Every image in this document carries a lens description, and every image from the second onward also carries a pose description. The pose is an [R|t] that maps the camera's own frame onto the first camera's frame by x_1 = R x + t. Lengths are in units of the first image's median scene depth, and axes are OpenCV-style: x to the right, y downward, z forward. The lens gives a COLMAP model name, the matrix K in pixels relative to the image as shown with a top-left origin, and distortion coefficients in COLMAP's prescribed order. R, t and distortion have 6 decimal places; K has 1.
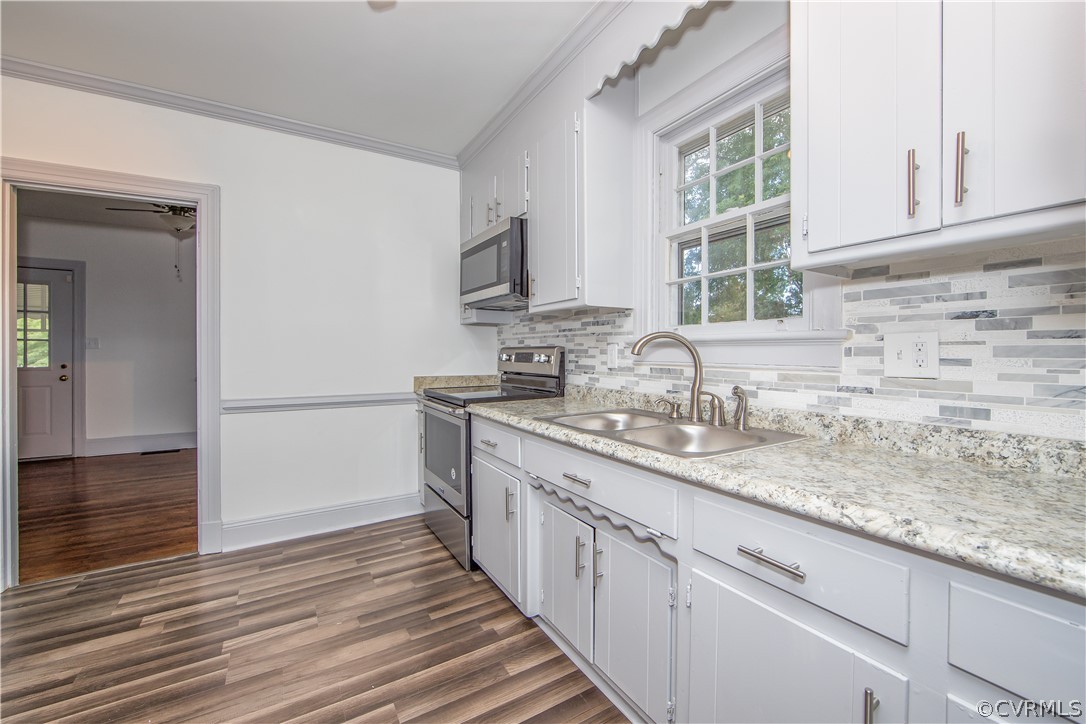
lens RADIAL K [[438.3, 0, 546.7], [0, 438.3, 356.0], [0, 0, 1]] dist [-0.011232, 0.001658]
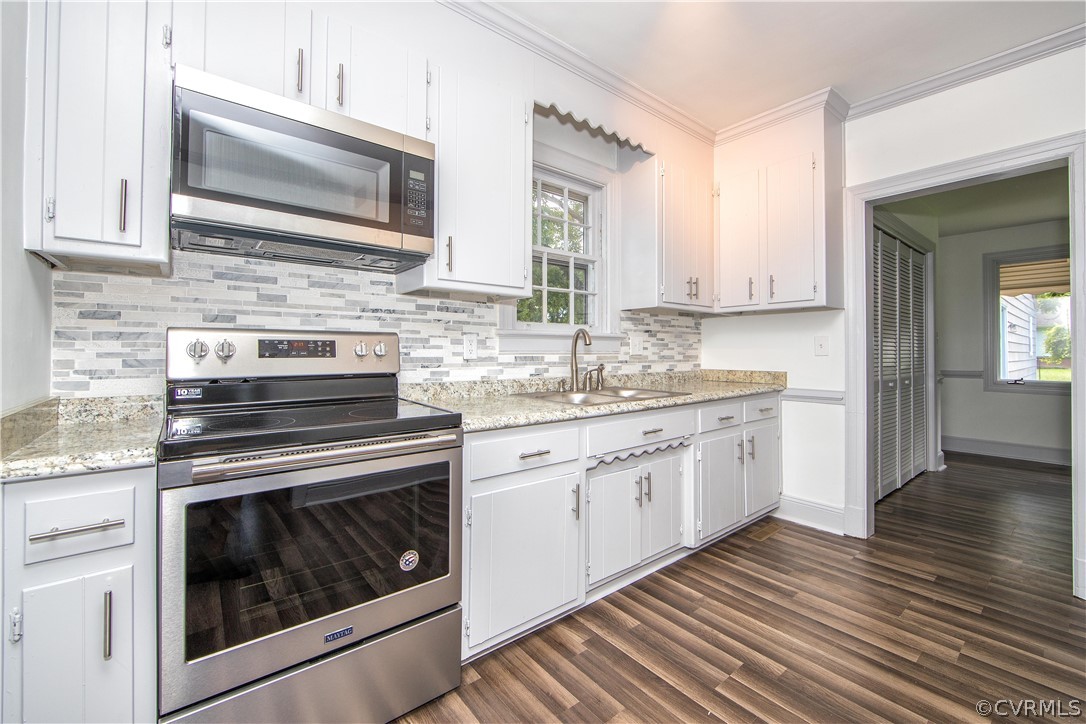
lens RADIAL K [[447.8, 0, 546.5], [0, 447.8, 350.3], [0, 0, 1]] dist [-0.010694, 0.001218]
pose [[-0.131109, -0.003557, 0.991362, -1.123872], [0.004395, 0.999982, 0.004170, 0.007114], [-0.991358, 0.004904, -0.131091, 1.292881]]
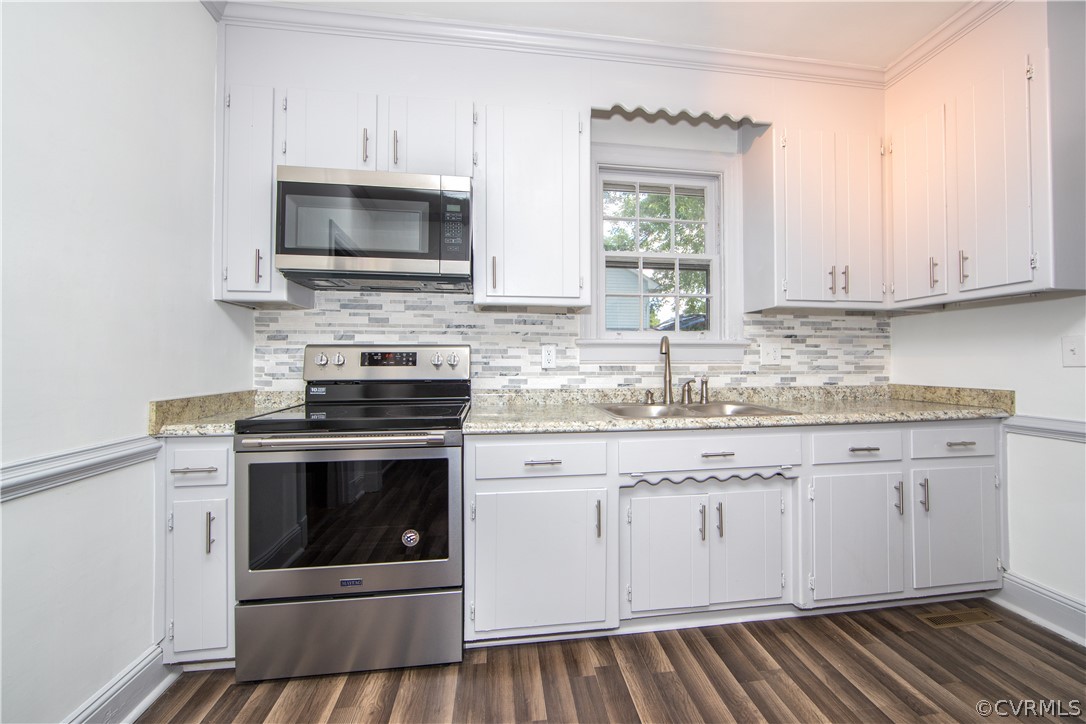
lens RADIAL K [[438.3, 0, 562.8], [0, 438.3, 359.9], [0, 0, 1]] dist [-0.011232, 0.001658]
pose [[0.389920, -0.003089, 0.920844, -1.025148], [0.008671, 0.999962, -0.000317, 0.012362], [-0.920808, 0.008108, 0.389932, 0.776317]]
